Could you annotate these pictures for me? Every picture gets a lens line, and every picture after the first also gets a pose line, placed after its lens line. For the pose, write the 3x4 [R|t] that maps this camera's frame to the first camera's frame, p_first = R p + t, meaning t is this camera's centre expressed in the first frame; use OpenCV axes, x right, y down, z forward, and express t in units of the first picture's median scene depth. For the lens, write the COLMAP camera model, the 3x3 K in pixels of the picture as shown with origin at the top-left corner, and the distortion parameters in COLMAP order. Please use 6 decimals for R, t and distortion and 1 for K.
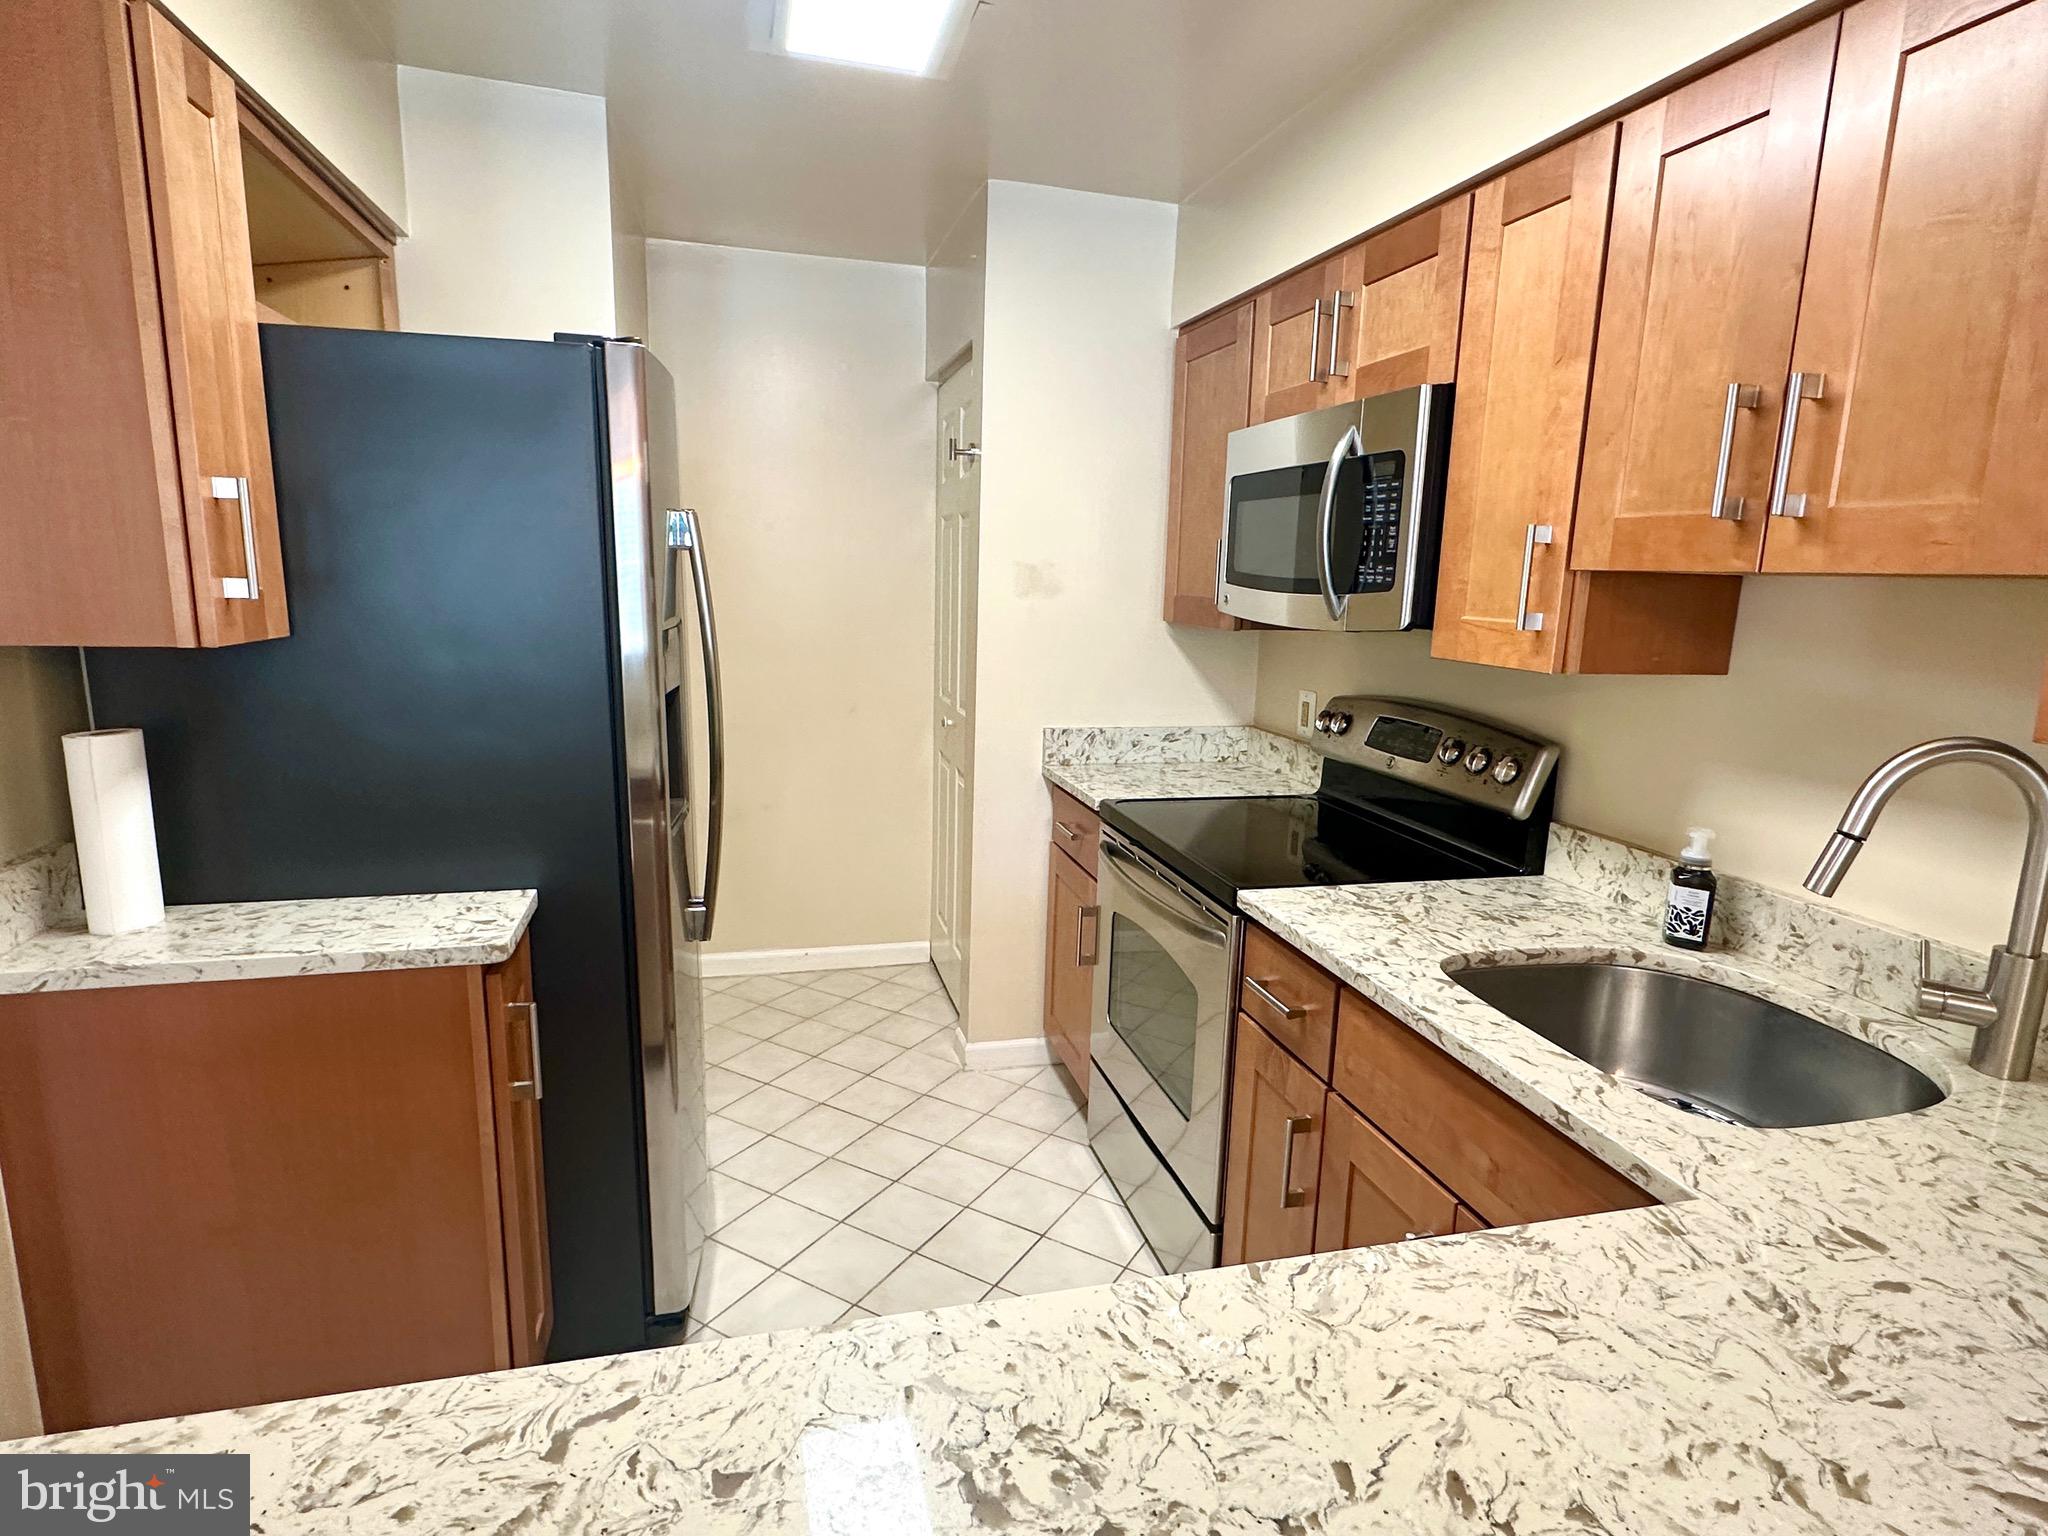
lens RADIAL K [[1081.2, 0, 1024.0], [0, 1081.2, 768.0], [0, 0, 1]] dist [-0.001368, 0.000085]
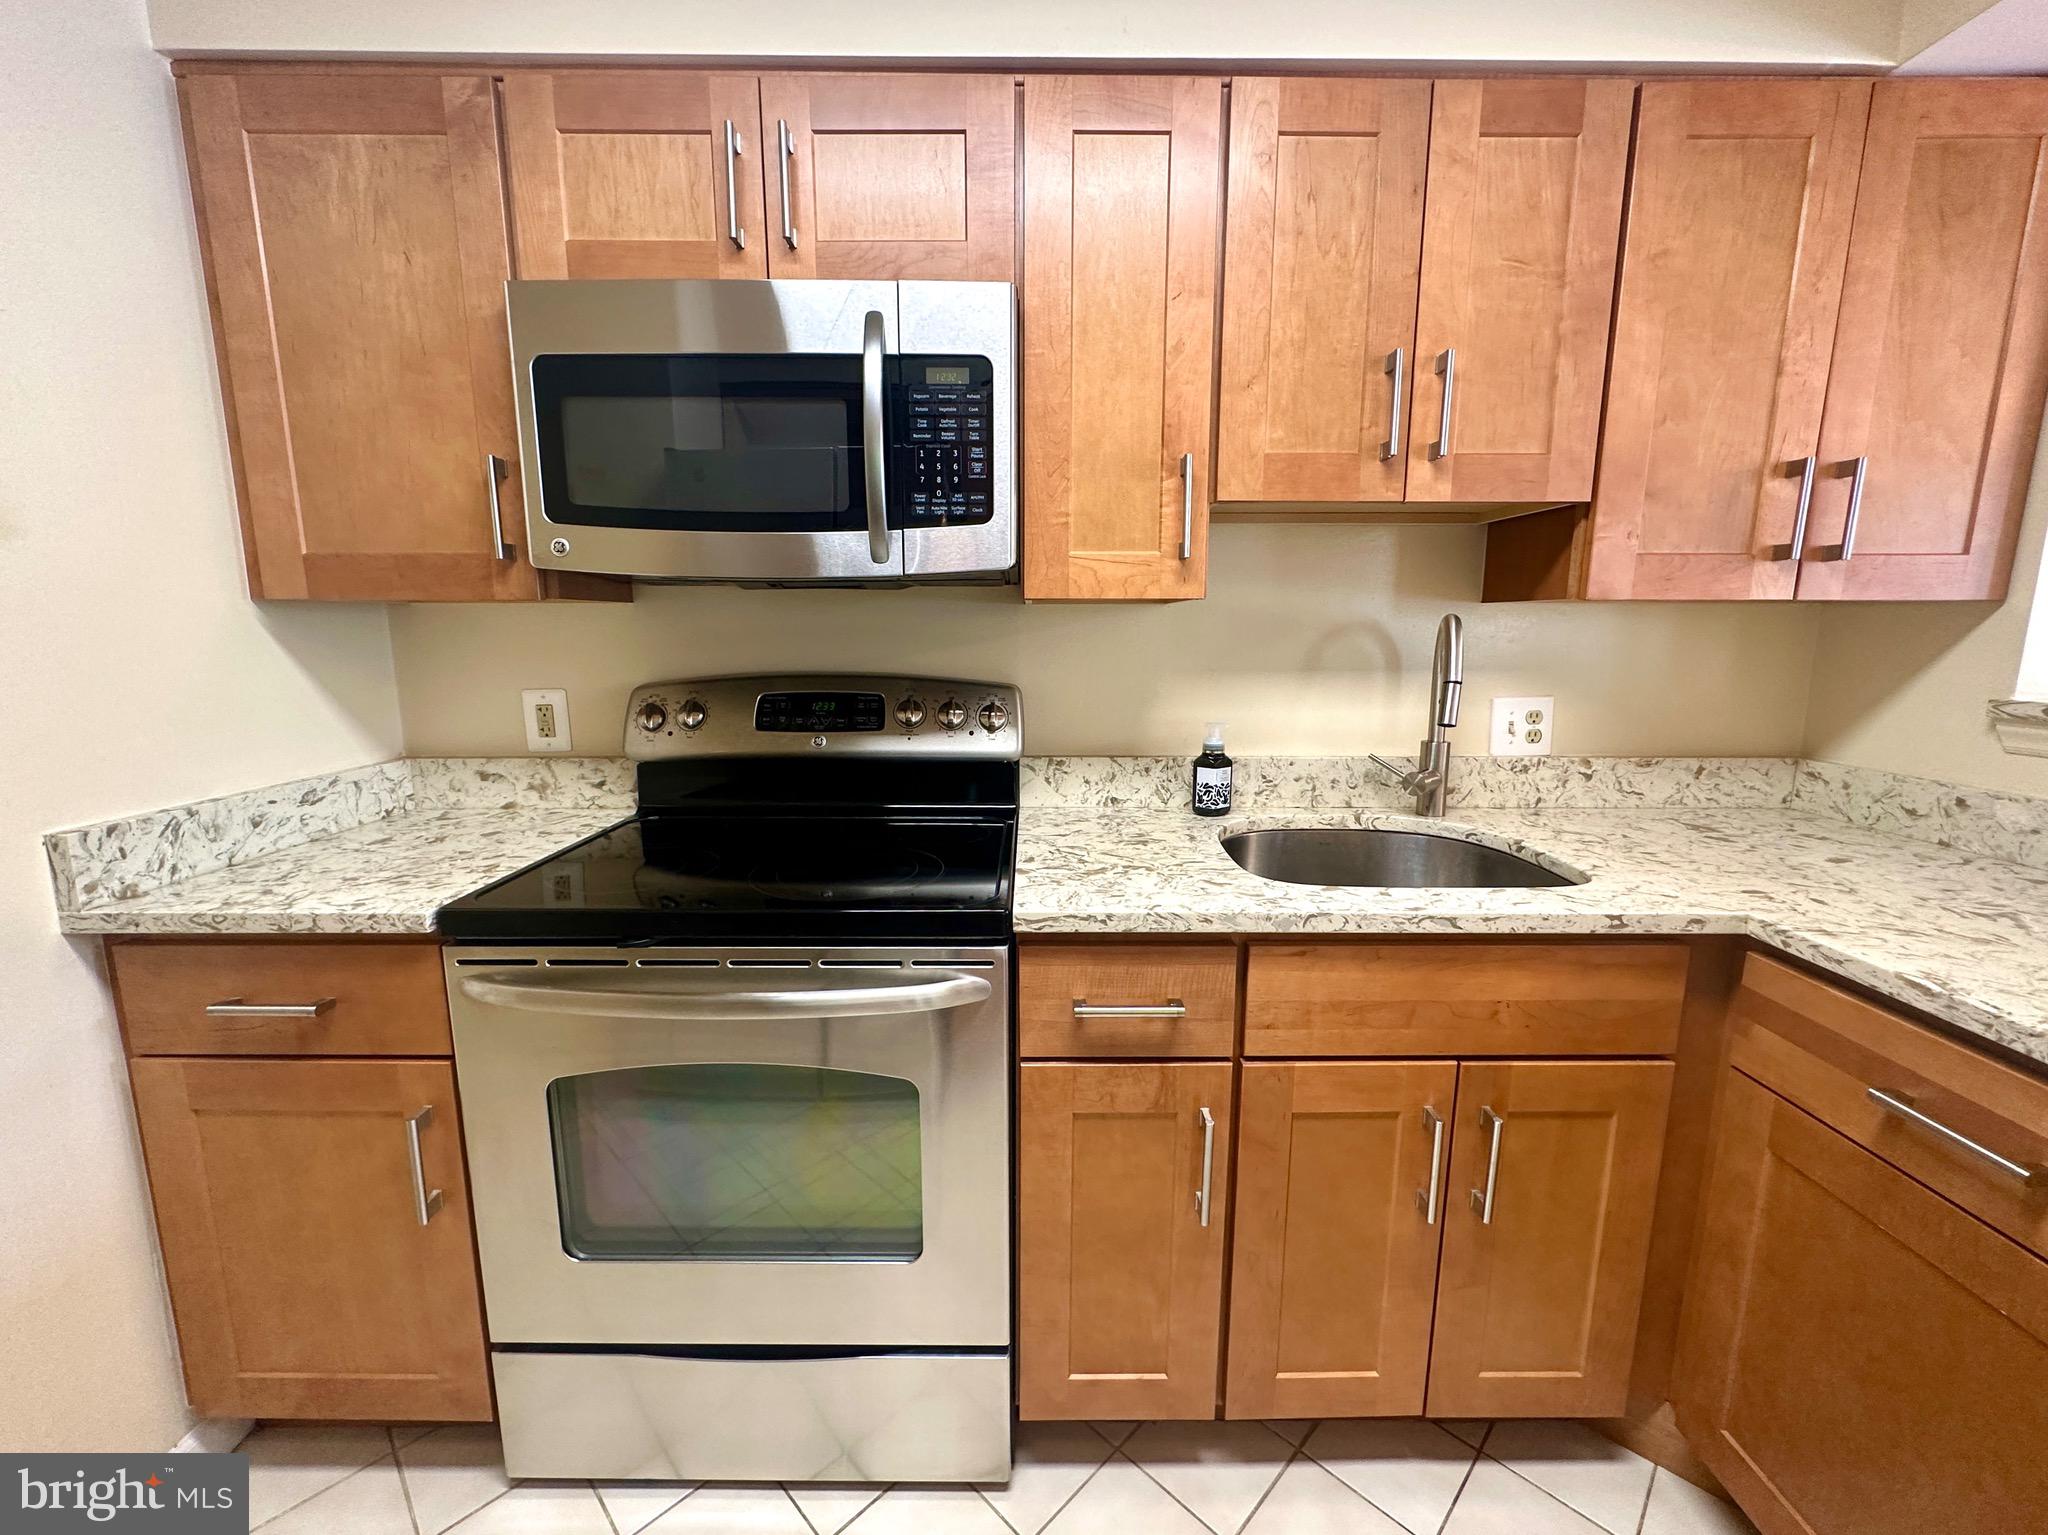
lens RADIAL K [[836.8, 0, 1023.5], [0, 836.8, 763.6], [0, 0, 1]] dist [-0.001570, -0.000542]
pose [[0.254937, -0.185355, 0.949026, -0.334980], [0.182033, 0.973107, 0.141159, -0.067202], [-0.949669, 0.136768, 0.281822, 0.829226]]
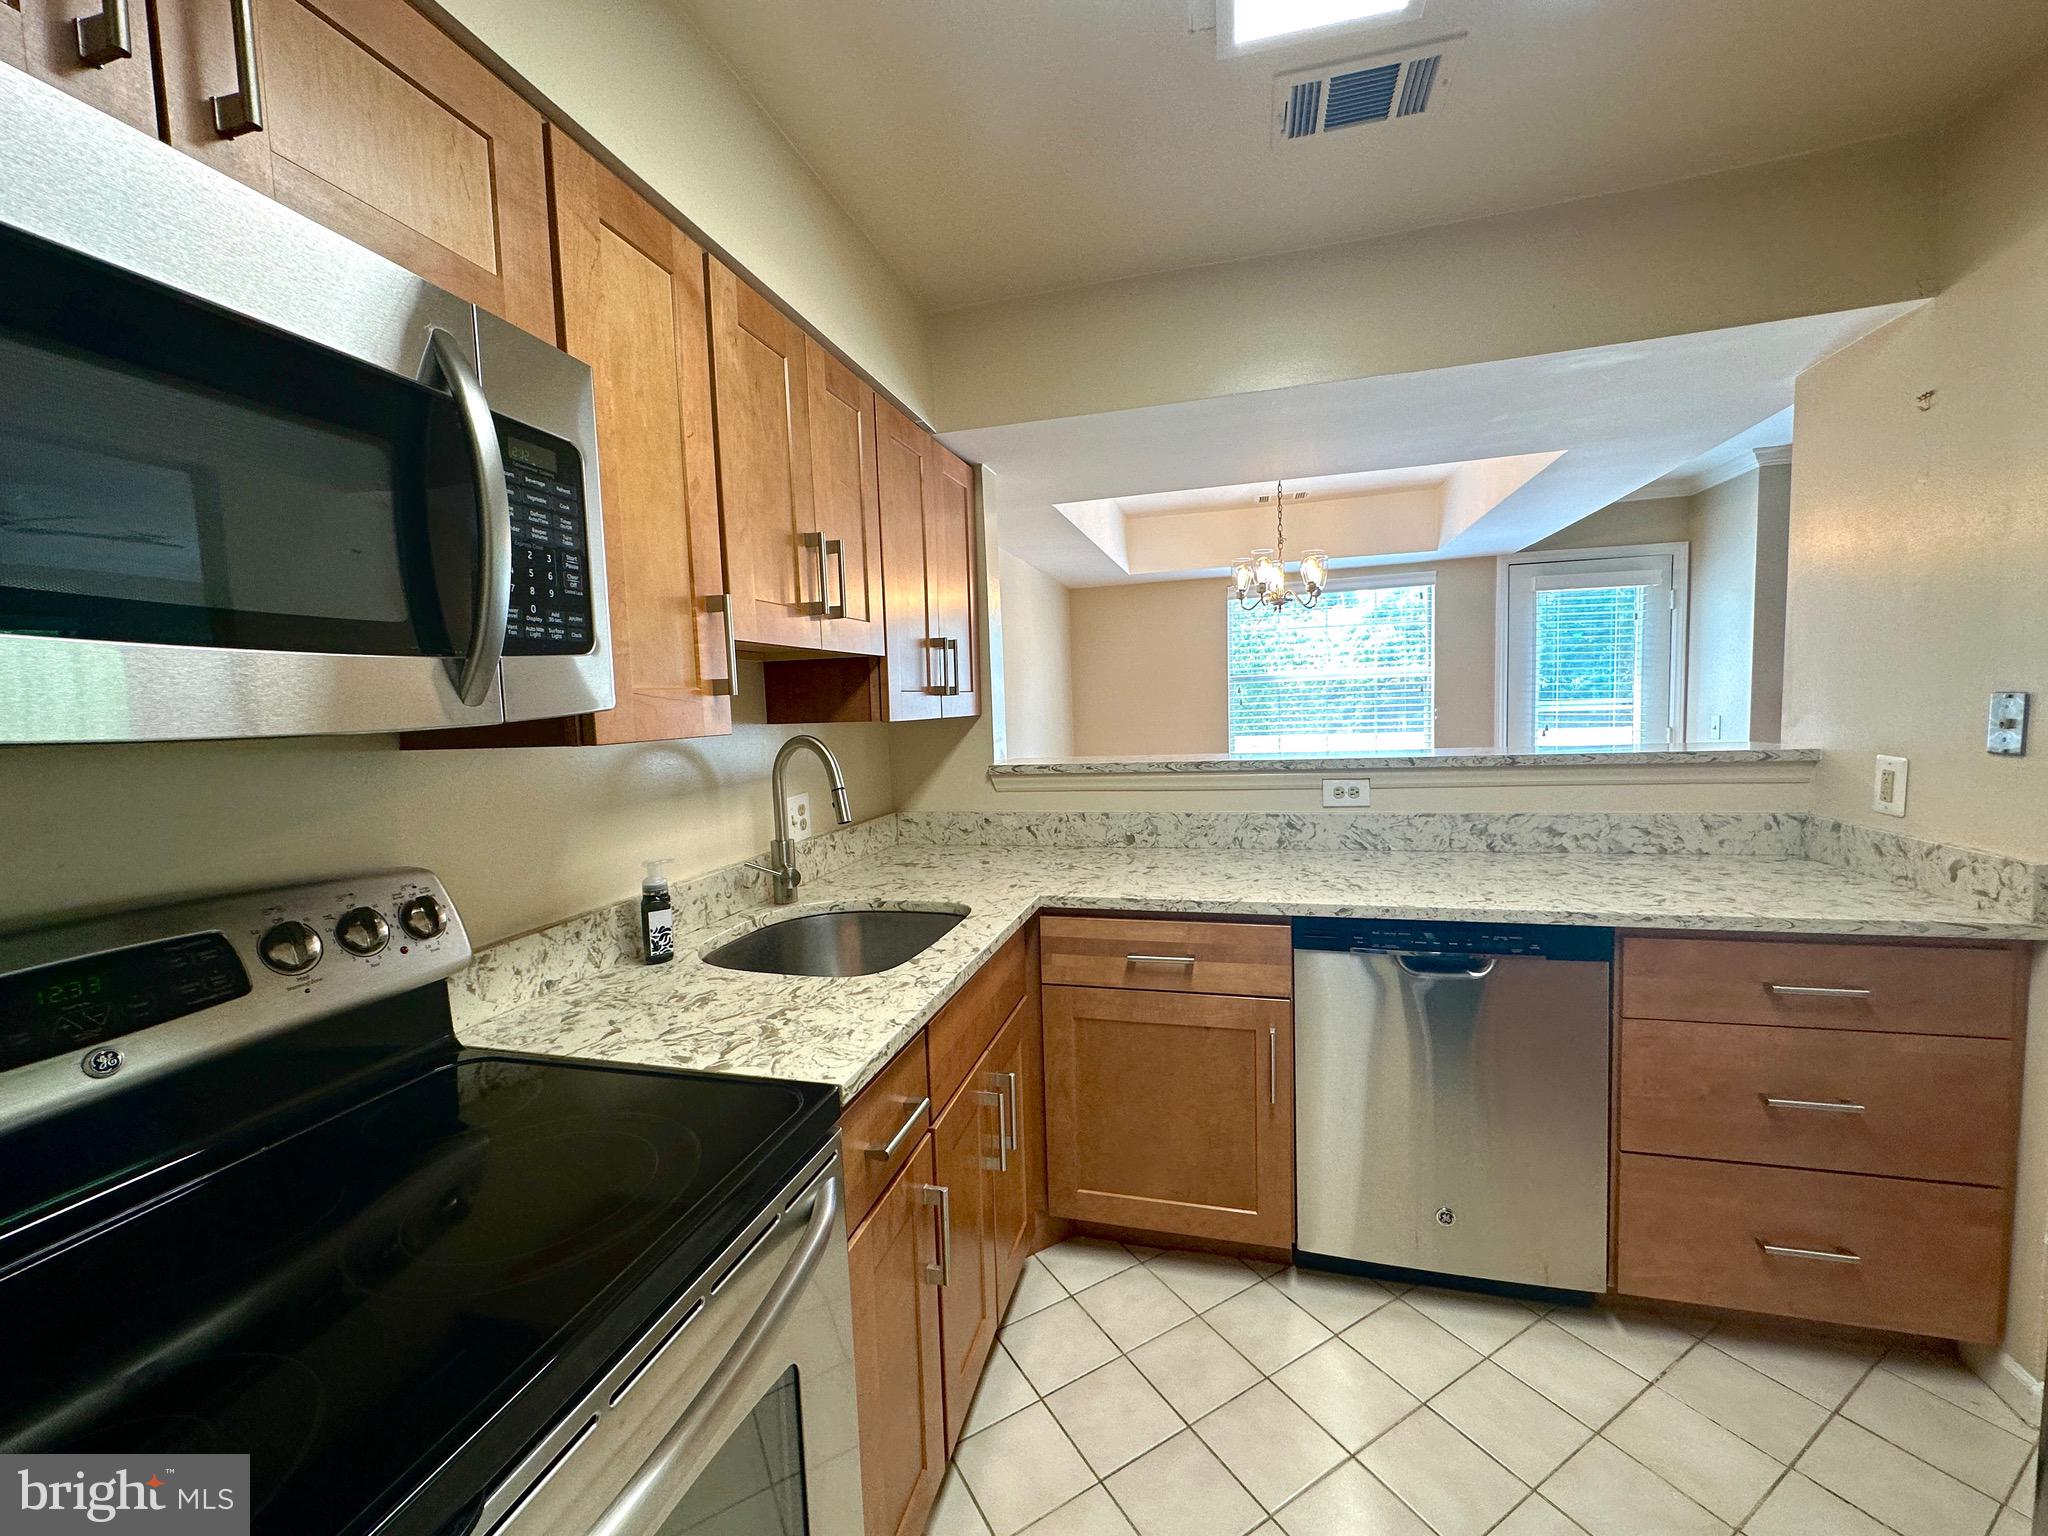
lens RADIAL K [[819.5, 0, 1027.0], [0, 819.5, 764.7], [0, 0, 1]] dist [-0.000913, -0.000043]
pose [[-0.869342, -0.037497, 0.492787, -0.153968], [0.098407, 0.964017, 0.246956, -0.200874], [-0.484315, 0.263182, -0.834370, 1.344029]]
